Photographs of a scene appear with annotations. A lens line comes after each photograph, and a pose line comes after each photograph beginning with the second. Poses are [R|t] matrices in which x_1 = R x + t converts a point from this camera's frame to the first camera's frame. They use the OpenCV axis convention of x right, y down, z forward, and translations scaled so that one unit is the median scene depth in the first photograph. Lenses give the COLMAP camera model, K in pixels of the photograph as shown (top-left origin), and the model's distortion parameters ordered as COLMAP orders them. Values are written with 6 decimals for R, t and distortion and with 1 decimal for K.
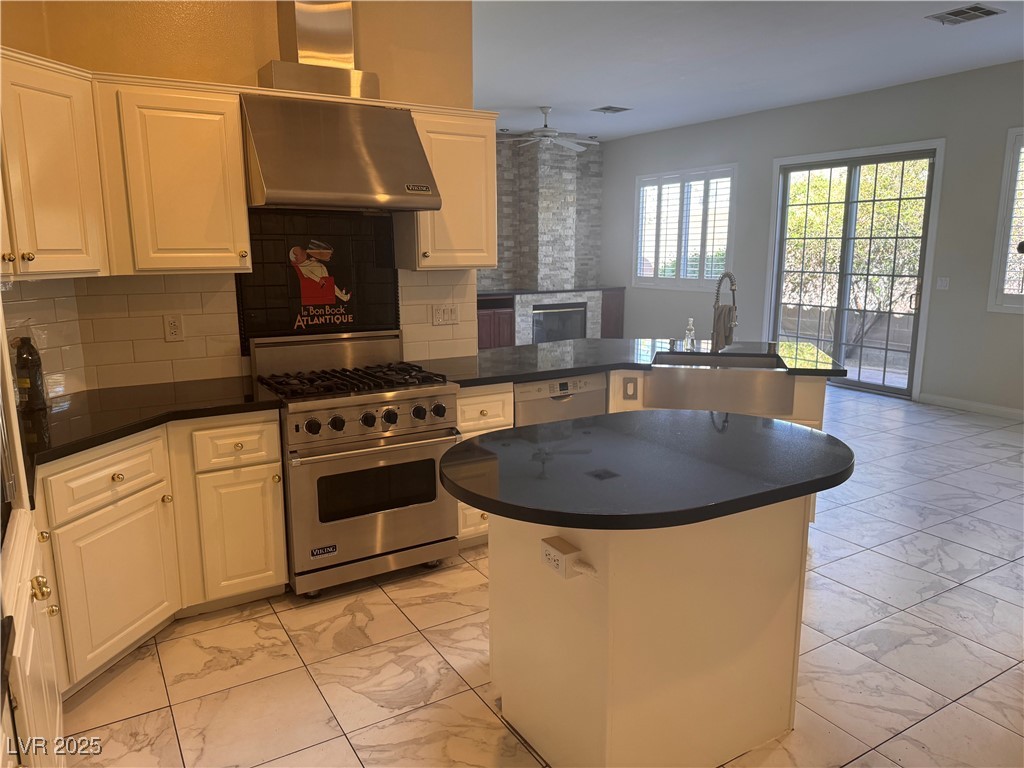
lens RADIAL K [[721.7, 0, 514.6], [0, 721.7, 387.1], [0, 0, 1]] dist [0.133553, -0.211514]
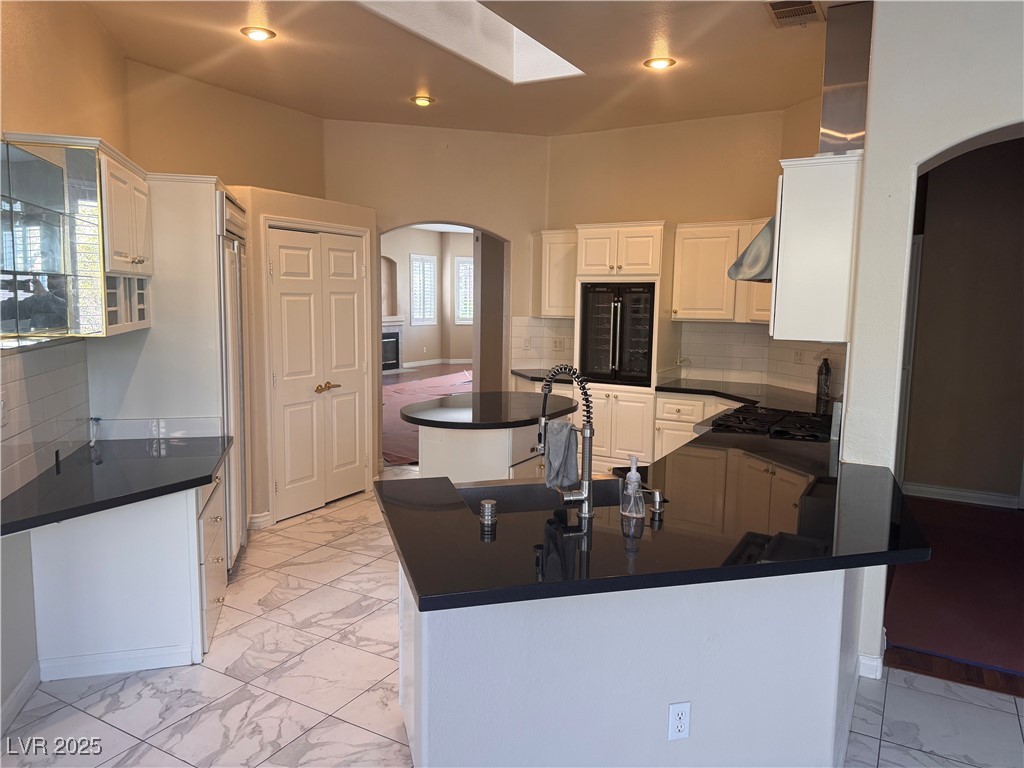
lens RADIAL K [[721.0, 0, 512.0], [0, 721.0, 384.0], [0, 0, 1]] dist [0.099152, -0.138736]
pose [[-0.876728, 0.042726, -0.479085, 0.335407], [-0.108225, 0.952982, 0.283042, -0.169435], [0.468653, 0.300000, -0.830882, 0.814381]]
